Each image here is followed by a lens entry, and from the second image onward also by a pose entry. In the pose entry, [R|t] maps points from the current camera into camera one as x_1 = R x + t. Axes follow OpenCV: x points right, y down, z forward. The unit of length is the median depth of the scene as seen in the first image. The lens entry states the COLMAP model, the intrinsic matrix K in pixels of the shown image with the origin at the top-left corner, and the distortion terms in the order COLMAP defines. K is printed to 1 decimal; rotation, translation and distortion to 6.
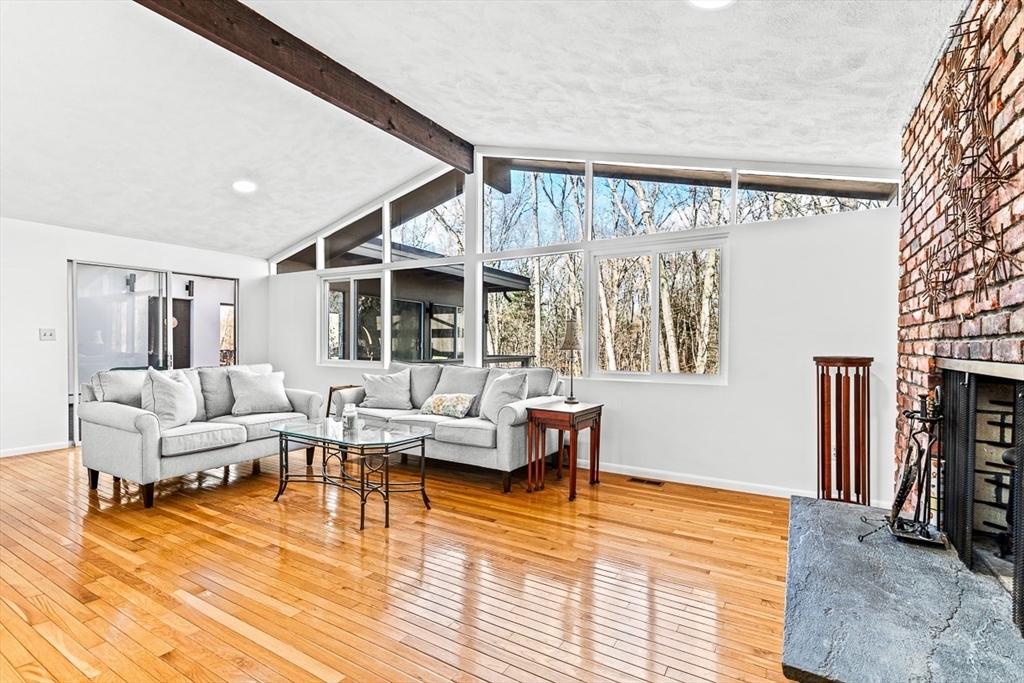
lens RADIAL K [[476.7, 0, 512.0], [0, 476.7, 341.5], [0, 0, 1]] dist [0.003443, 0.000346]
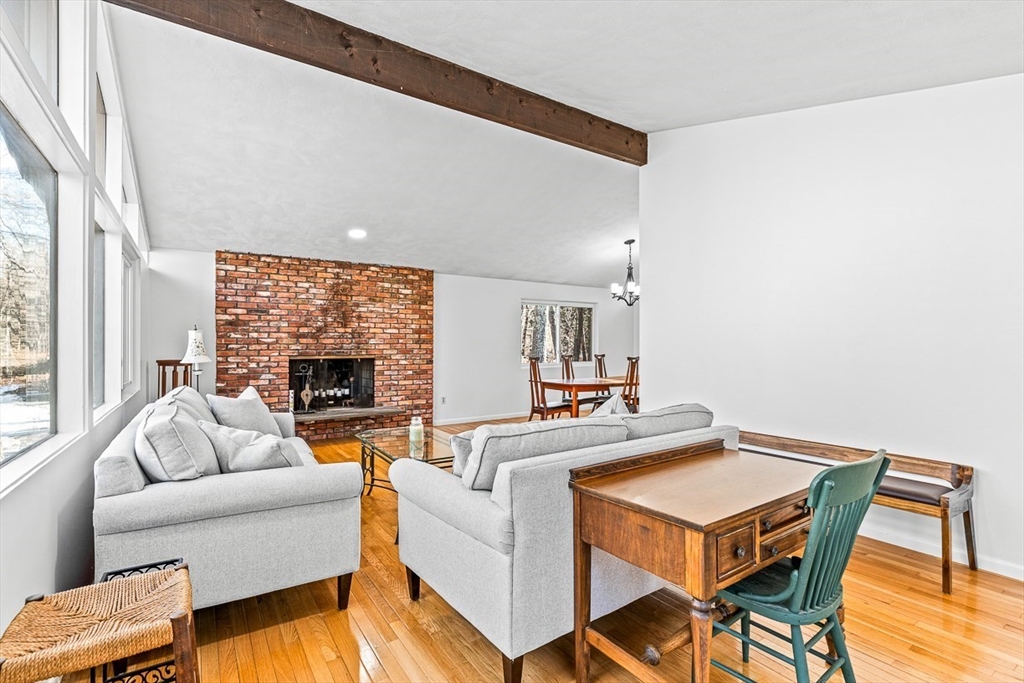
lens RADIAL K [[470.9, 0, 509.5], [0, 470.9, 343.3], [0, 0, 1]] dist [0.005855, 0.000375]
pose [[-0.903640, -0.001955, 0.428288, -0.759293], [-0.004359, 0.999980, -0.004632, -0.016747], [-0.428270, -0.006052, -0.903631, 1.458694]]
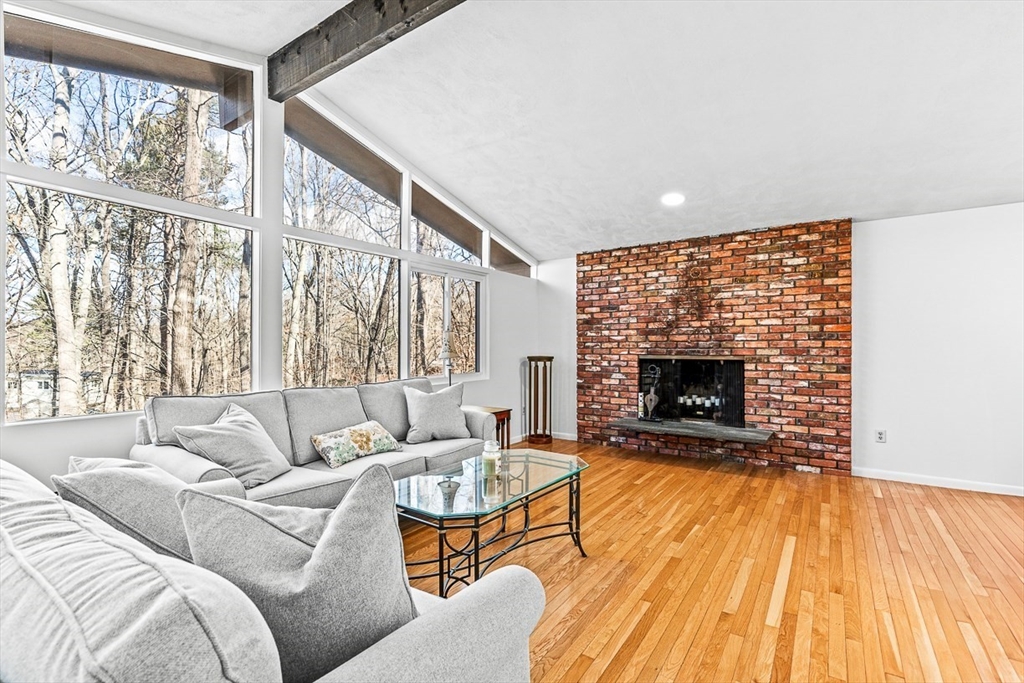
lens RADIAL K [[470.9, 0, 509.5], [0, 470.9, 343.3], [0, 0, 1]] dist [0.005855, 0.000375]
pose [[0.063664, -0.000936, 0.997971, -0.857011], [0.001501, 0.999999, 0.000842, -0.015800], [-0.997970, 0.001445, 0.063665, 0.747773]]
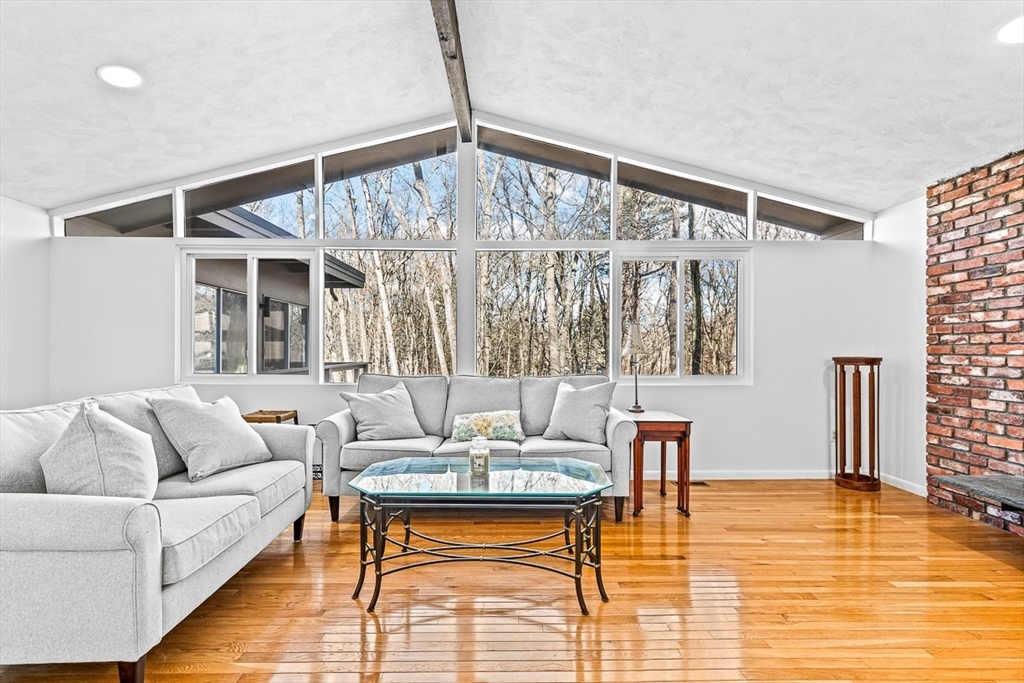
lens RADIAL K [[470.9, 0, 509.5], [0, 470.9, 343.3], [0, 0, 1]] dist [0.005855, 0.000375]
pose [[0.854656, -0.000998, 0.519193, -0.530292], [0.003994, 0.999981, -0.004652, -0.001401], [-0.519179, 0.006050, 0.854644, 0.316559]]
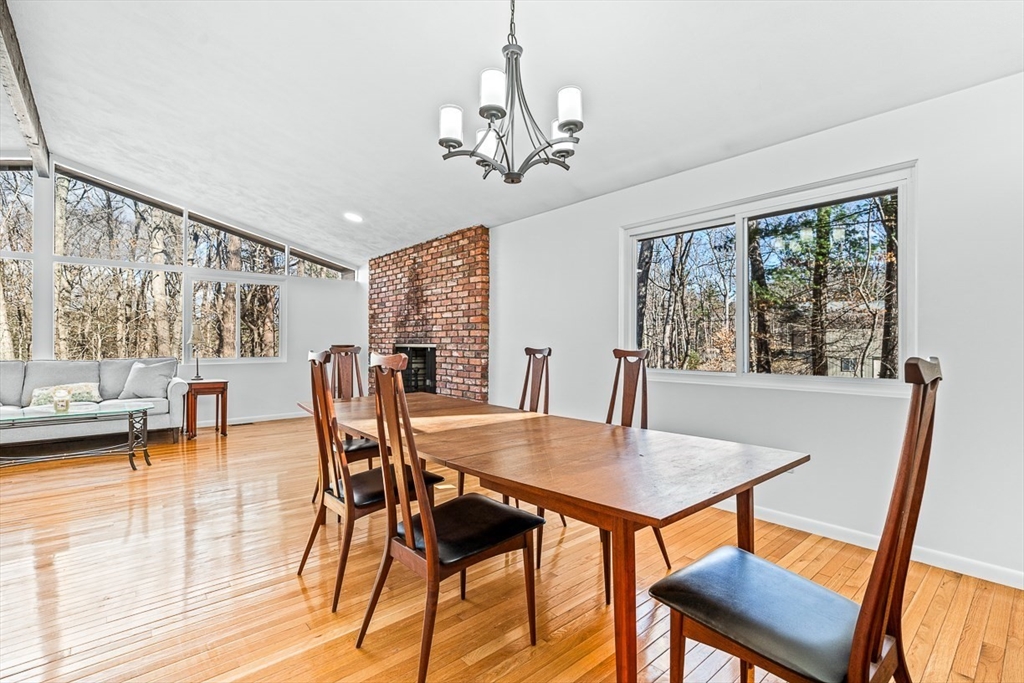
lens RADIAL K [[470.9, 0, 509.5], [0, 470.9, 343.3], [0, 0, 1]] dist [0.005855, 0.000375]
pose [[0.308126, -0.007365, 0.951317, -0.893416], [-0.000458, 0.999969, 0.007890, 0.003210], [-0.951345, -0.002866, 0.308113, -0.328044]]
